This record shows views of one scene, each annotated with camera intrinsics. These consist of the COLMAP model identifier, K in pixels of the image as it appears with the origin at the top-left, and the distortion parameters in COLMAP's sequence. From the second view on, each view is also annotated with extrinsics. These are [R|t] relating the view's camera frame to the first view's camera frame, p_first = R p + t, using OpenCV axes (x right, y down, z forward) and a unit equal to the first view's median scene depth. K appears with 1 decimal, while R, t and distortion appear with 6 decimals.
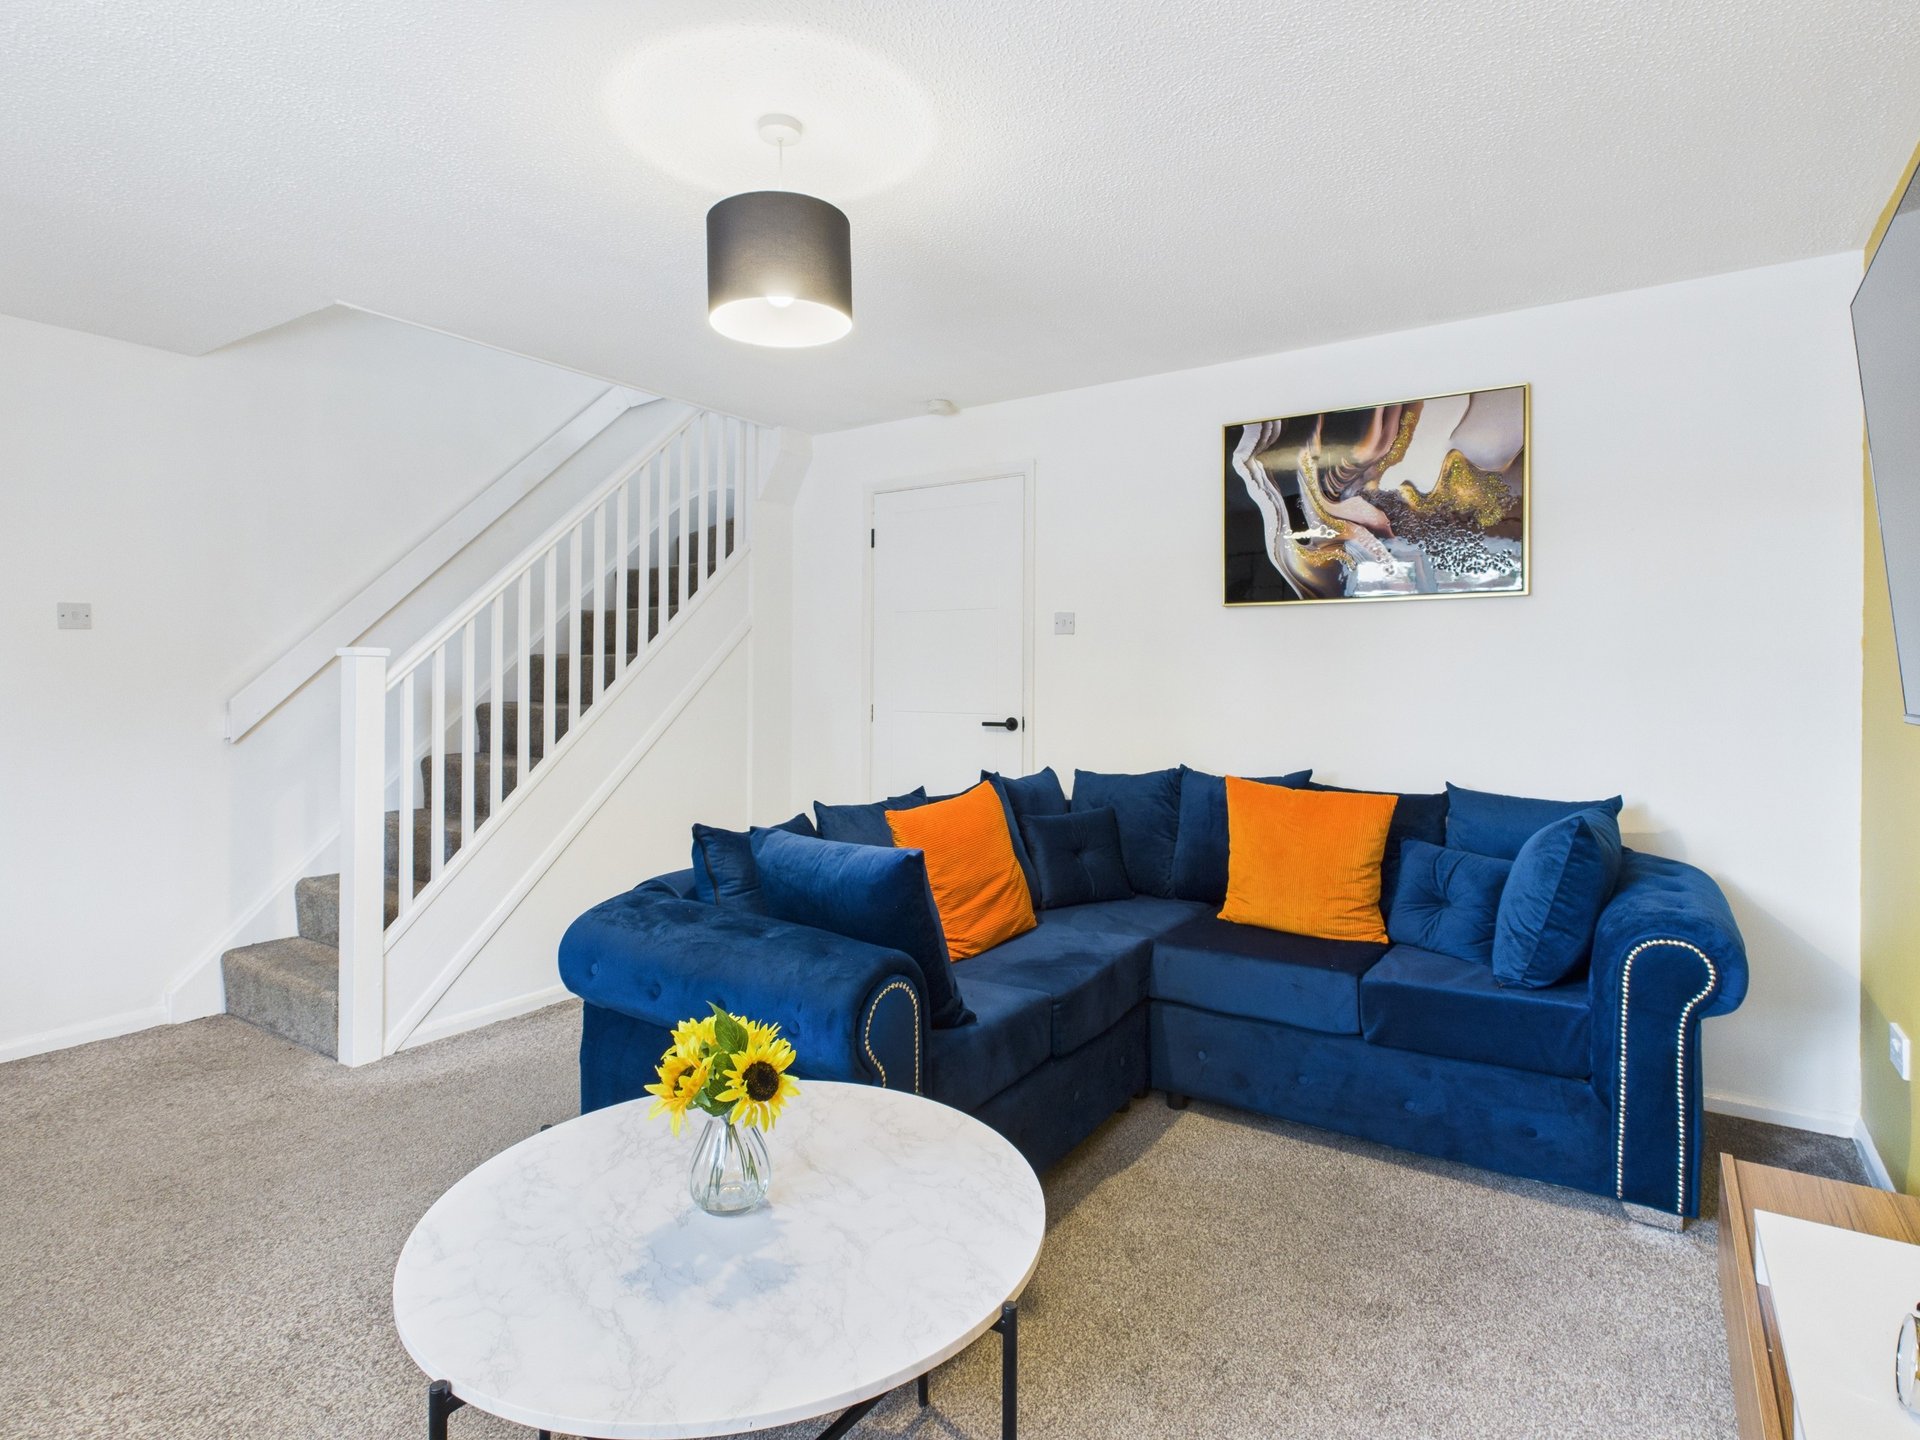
lens RADIAL K [[1007.1, 0, 963.6], [0, 1007.1, 675.1], [0, 0, 1]] dist [0.003933, -0.000504]
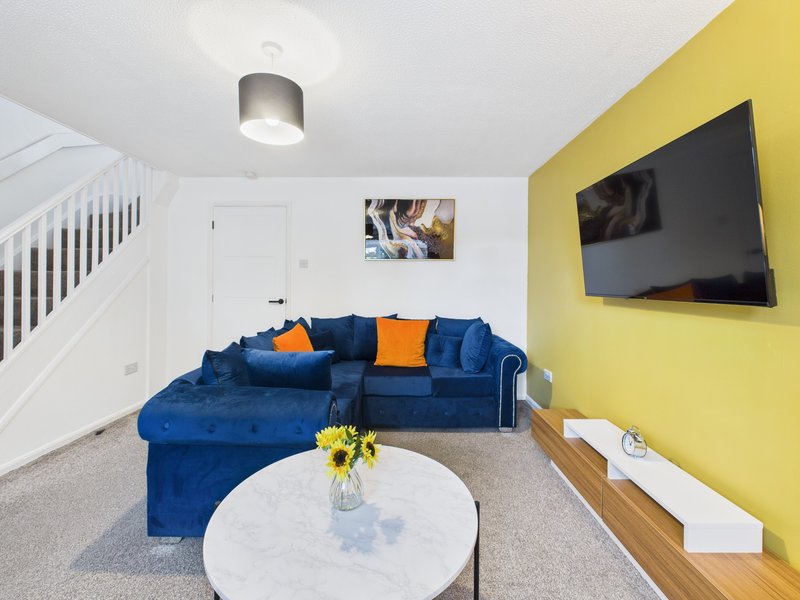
lens RADIAL K [[347.0, 0, 398.9], [0, 347.0, 283.9], [0, 0, 1]] dist [-0.000330, -0.000125]
pose [[0.839508, 0.002157, 0.543343, -0.239433], [-0.004084, 0.999989, 0.002341, -0.000449], [-0.543332, -0.004185, 0.839507, 0.102276]]
